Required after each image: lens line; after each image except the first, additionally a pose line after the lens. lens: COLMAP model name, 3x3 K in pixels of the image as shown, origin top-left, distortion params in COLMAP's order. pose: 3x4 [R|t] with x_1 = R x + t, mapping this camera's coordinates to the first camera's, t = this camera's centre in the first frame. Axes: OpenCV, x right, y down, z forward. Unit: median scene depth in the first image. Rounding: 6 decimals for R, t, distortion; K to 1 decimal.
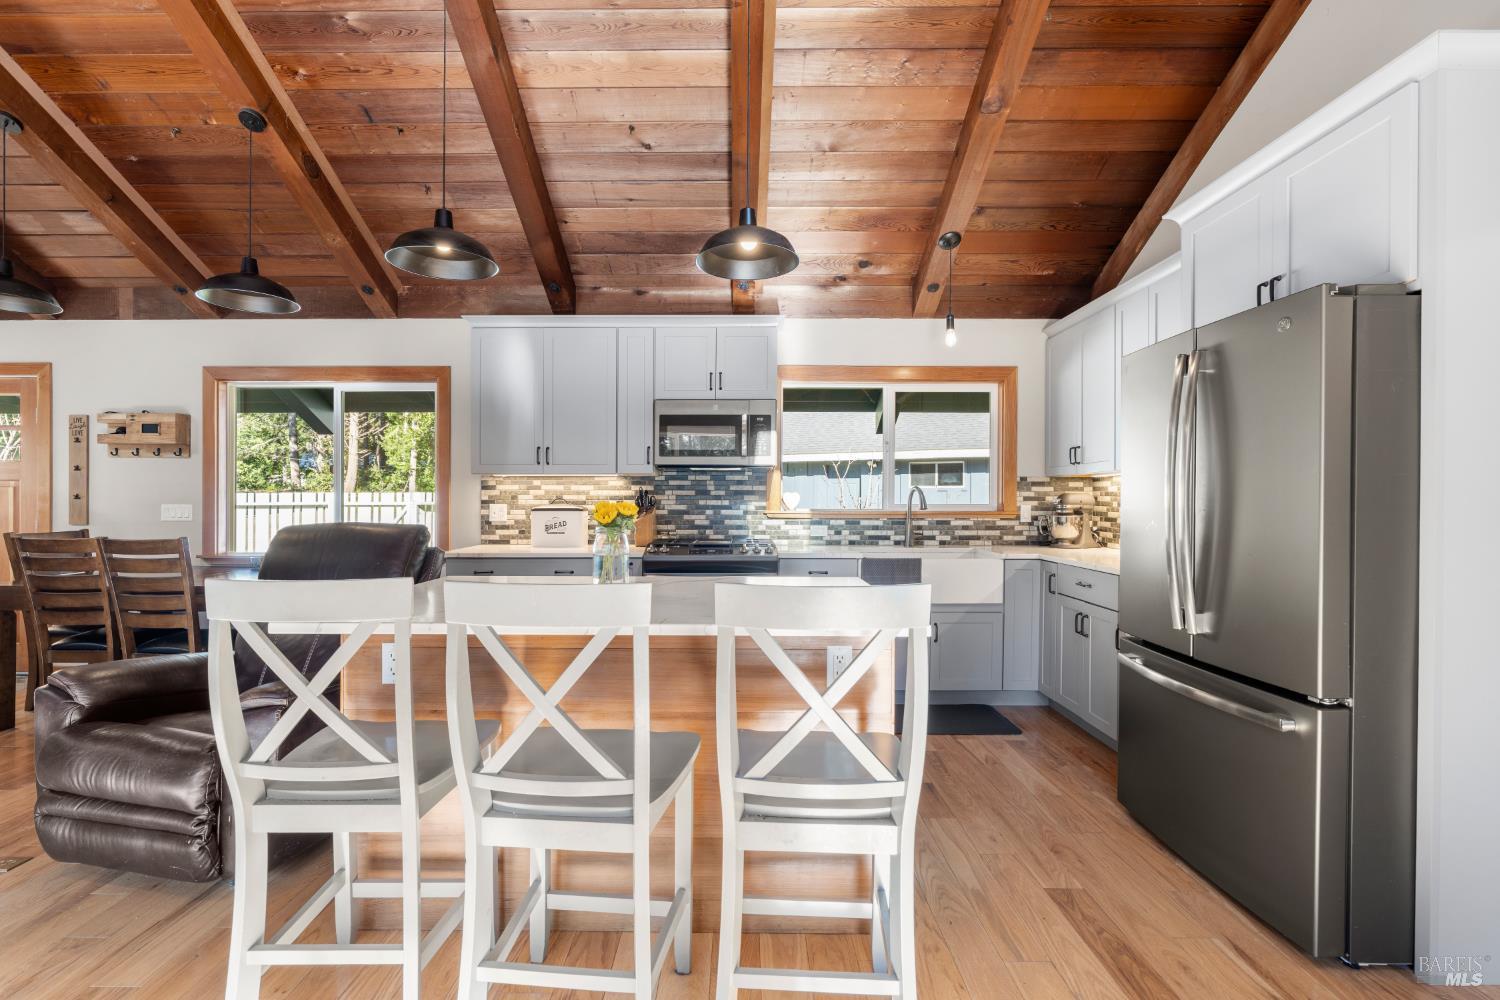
lens RADIAL K [[680.2, 0, 743.3], [0, 680.2, 493.8], [0, 0, 1]] dist [-0.009406, 0.002962]
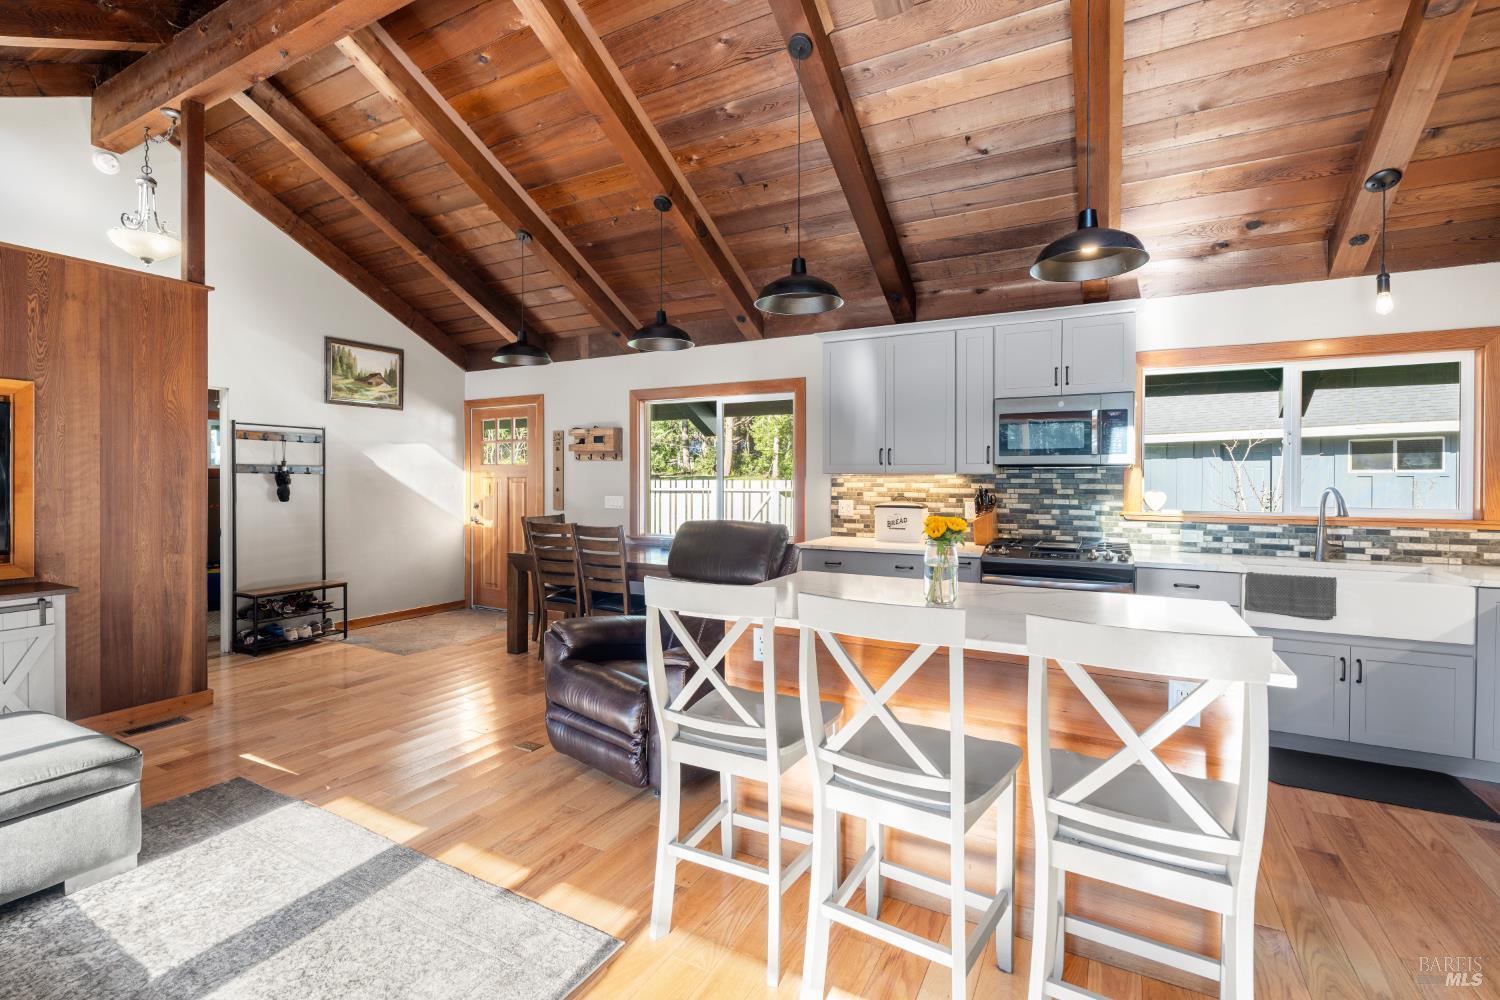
lens RADIAL K [[680.2, 0, 746.1], [0, 680.2, 475.9], [0, 0, 1]] dist [-0.009406, 0.002962]
pose [[0.879243, -0.000575, -0.476373, 0.025080], [0.001129, 0.999999, 0.000877, -0.028465], [0.476372, -0.001309, 0.879243, -0.051452]]
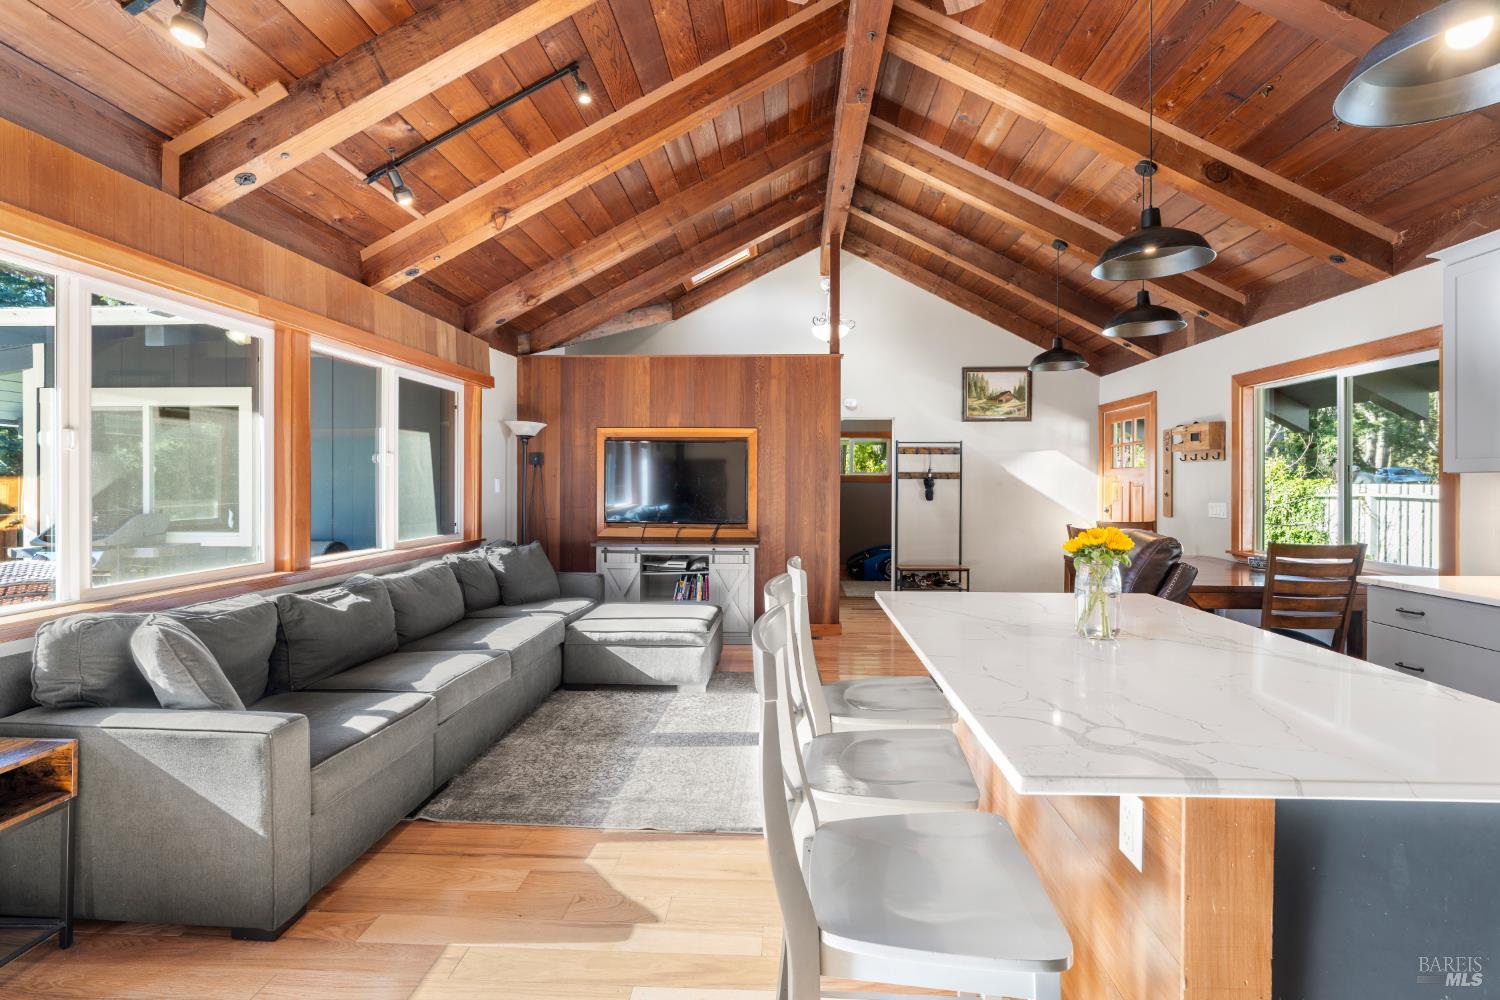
lens RADIAL K [[680.2, 0, 764.2], [0, 680.2, 478.4], [0, 0, 1]] dist [-0.009406, 0.002962]
pose [[-0.035861, -0.006845, -0.999333, 0.354954], [0.005875, 0.999958, -0.007060, -0.024036], [0.999340, -0.006125, -0.035819, 0.333074]]
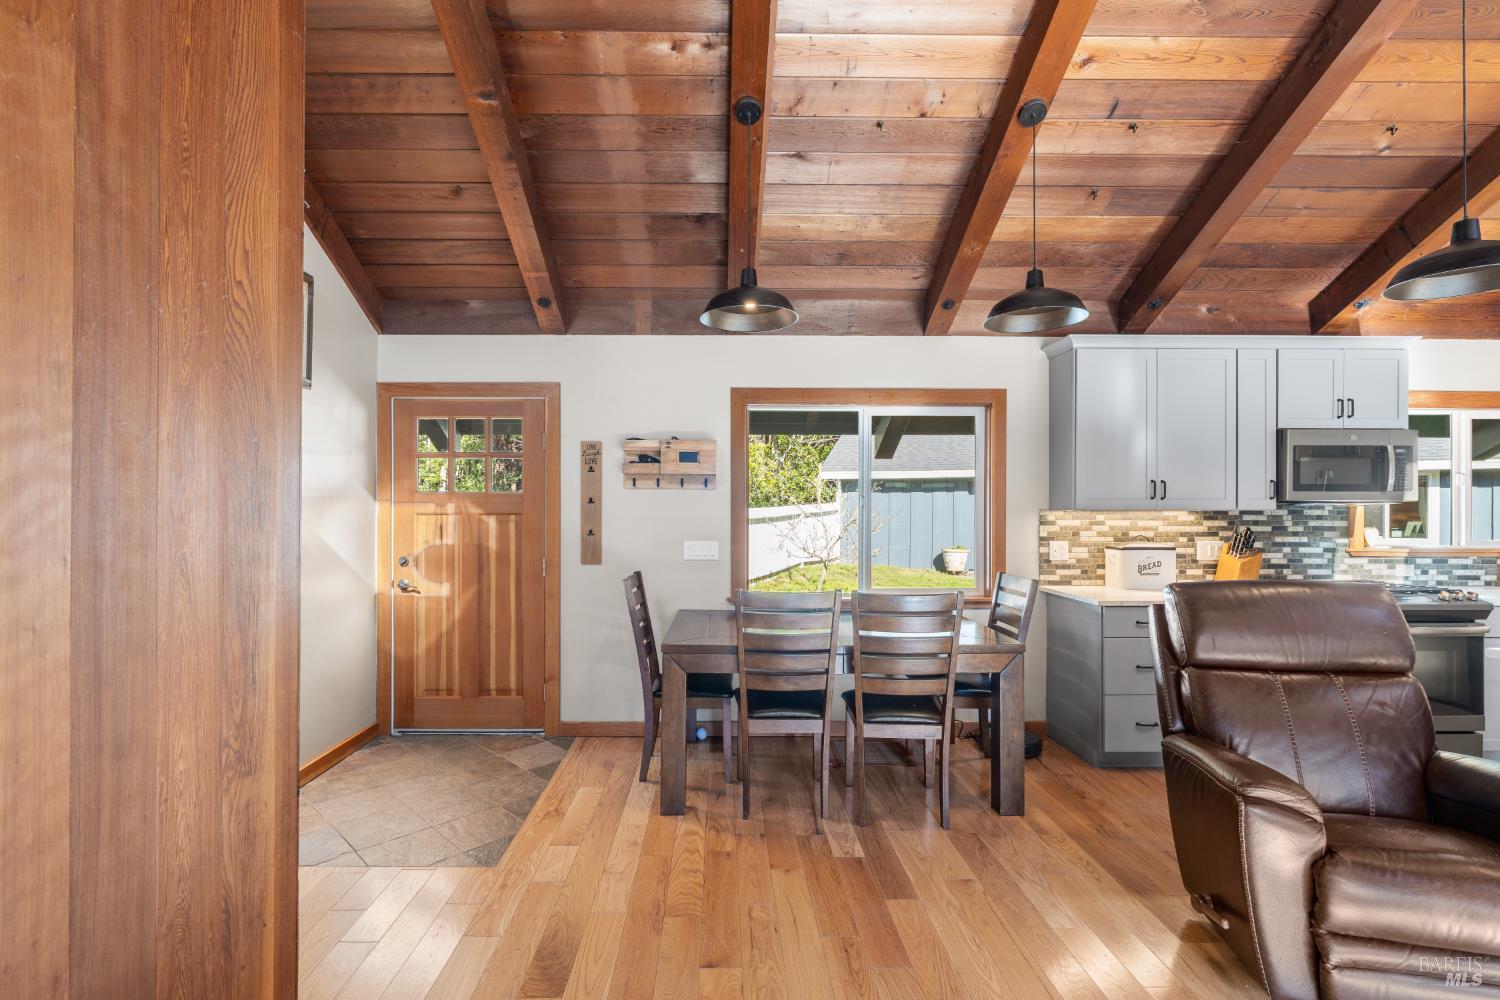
lens RADIAL K [[680.2, 0, 721.0], [0, 680.2, 507.4], [0, 0, 1]] dist [-0.009406, 0.002962]
pose [[0.999949, 0.001365, 0.010015, -0.938492], [-0.001406, 0.999990, 0.004145, -0.037891], [-0.010009, -0.004159, 0.999941, 0.107096]]
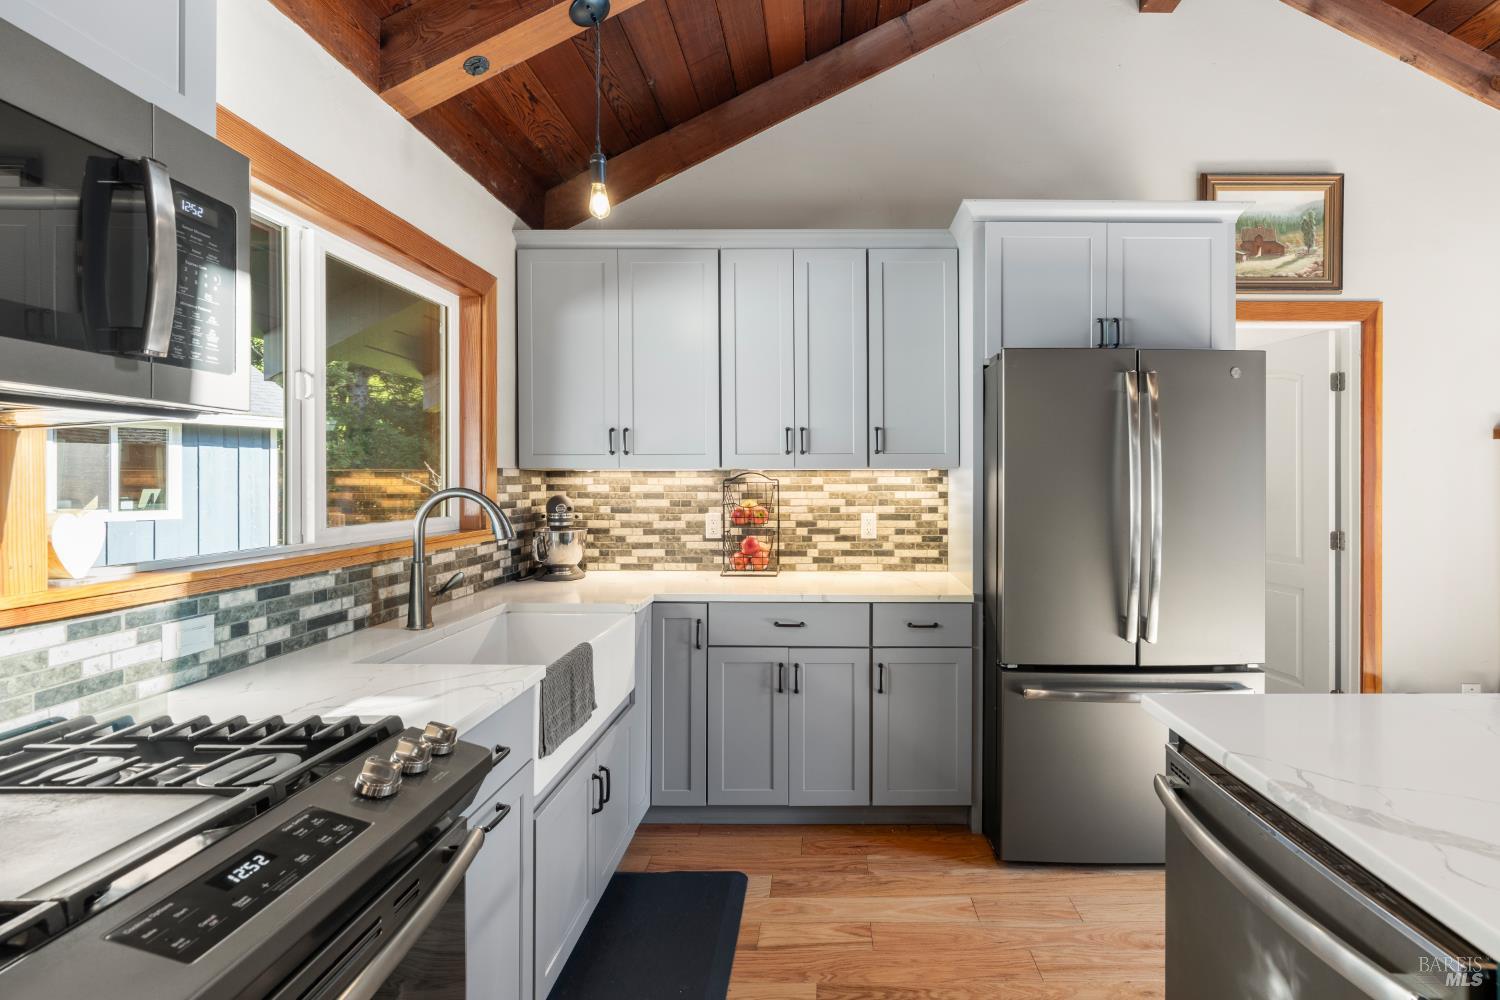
lens RADIAL K [[680.2, 0, 793.4], [0, 680.2, 489.5], [0, 0, 1]] dist [-0.009406, 0.002962]
pose [[-0.005180, -0.009763, 0.999939, -0.204700], [-0.011973, 0.999881, 0.009701, -0.017457], [-0.999915, -0.011922, -0.005296, 0.845529]]
